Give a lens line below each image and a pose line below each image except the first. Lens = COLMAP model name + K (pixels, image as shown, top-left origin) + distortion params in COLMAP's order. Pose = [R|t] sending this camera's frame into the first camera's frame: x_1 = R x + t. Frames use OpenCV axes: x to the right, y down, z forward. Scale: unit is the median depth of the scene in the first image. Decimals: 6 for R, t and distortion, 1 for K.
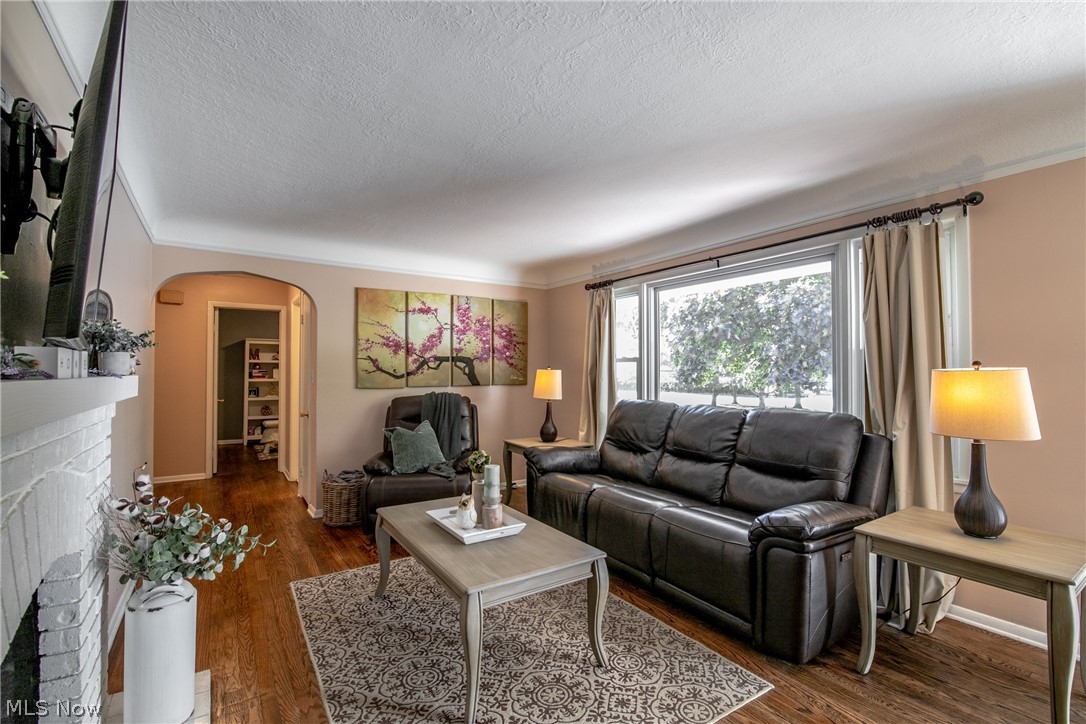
lens RADIAL K [[477.1, 0, 543.0], [0, 477.1, 362.0], [0, 0, 1]] dist [-0.000665, -0.010988]
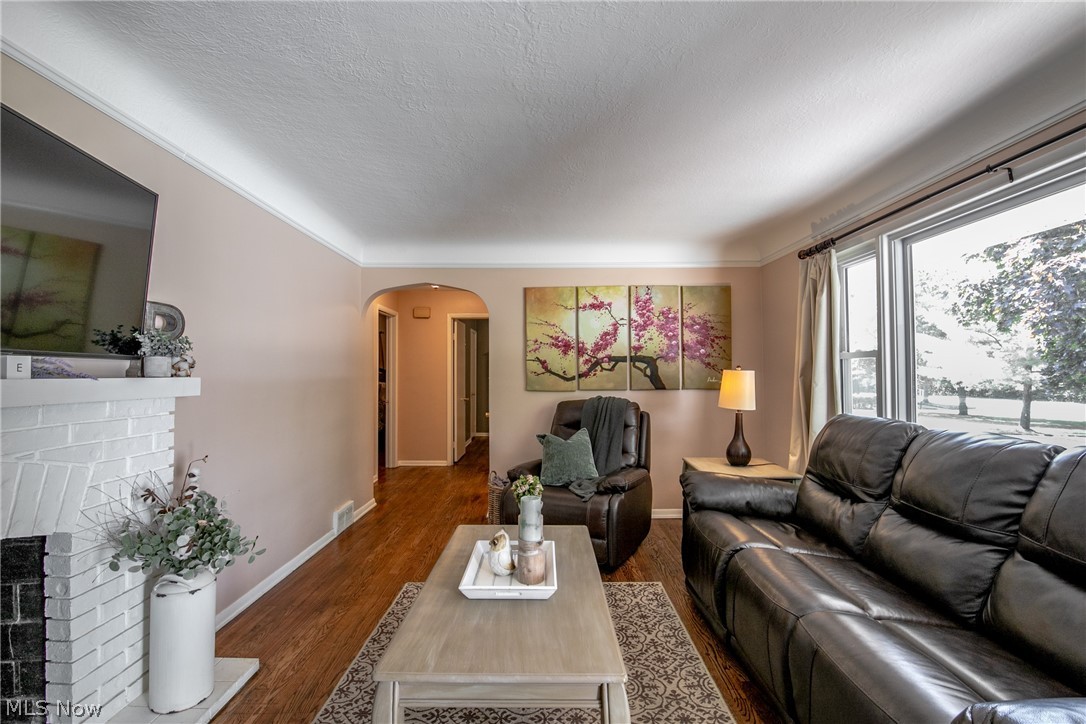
lens RADIAL K [[475.1, 0, 543.0], [0, 475.1, 362.0], [0, 0, 1]] dist [-0.001712, -0.009677]
pose [[0.832000, -0.016854, -0.554519, 0.169077], [0.014434, 0.999858, -0.008733, 0.005135], [0.554588, -0.000738, 0.832125, 0.198718]]
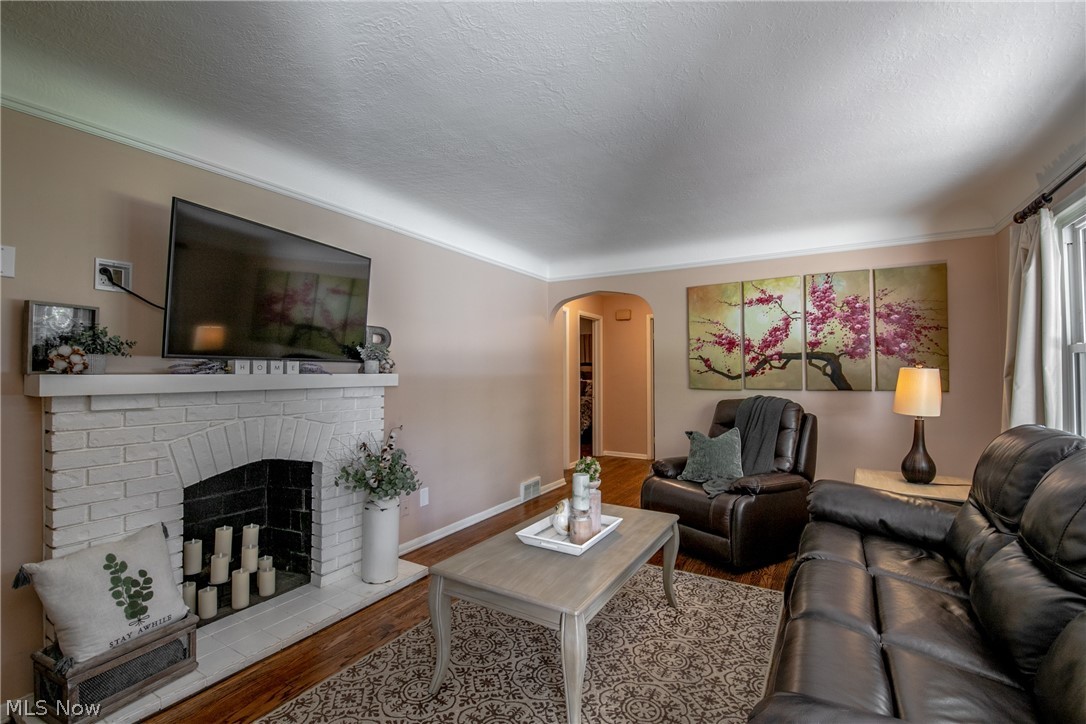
lens RADIAL K [[477.1, 0, 543.0], [0, 477.1, 362.0], [0, 0, 1]] dist [-0.000665, -0.010988]
pose [[0.435542, -0.020270, -0.899940, 0.352784], [0.018180, 0.999741, -0.013720, 0.007448], [0.899985, -0.010385, 0.435798, 0.277714]]
